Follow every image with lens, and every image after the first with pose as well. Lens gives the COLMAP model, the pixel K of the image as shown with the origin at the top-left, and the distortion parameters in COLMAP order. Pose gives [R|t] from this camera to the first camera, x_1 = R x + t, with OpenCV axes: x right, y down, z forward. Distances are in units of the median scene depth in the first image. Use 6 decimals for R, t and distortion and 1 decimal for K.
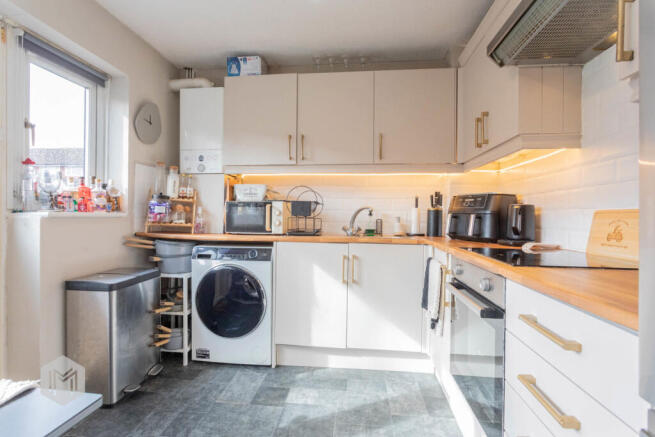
lens RADIAL K [[316.4, 0, 322.0], [0, 316.4, 216.1], [0, 0, 1]] dist [-0.017250, 0.001180]
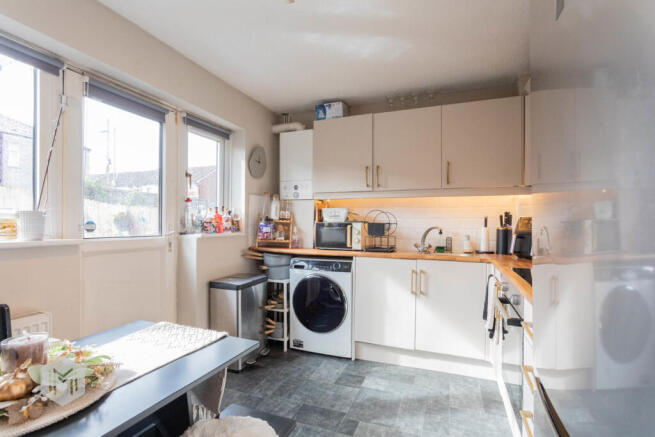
lens RADIAL K [[316.4, 0, 322.0], [0, 316.4, 216.1], [0, 0, 1]] dist [-0.017250, 0.001180]
pose [[0.965066, -0.008824, -0.261859, 0.051508], [0.001203, 0.999571, -0.029249, -0.039389], [0.262005, 0.027912, 0.964663, -0.212231]]
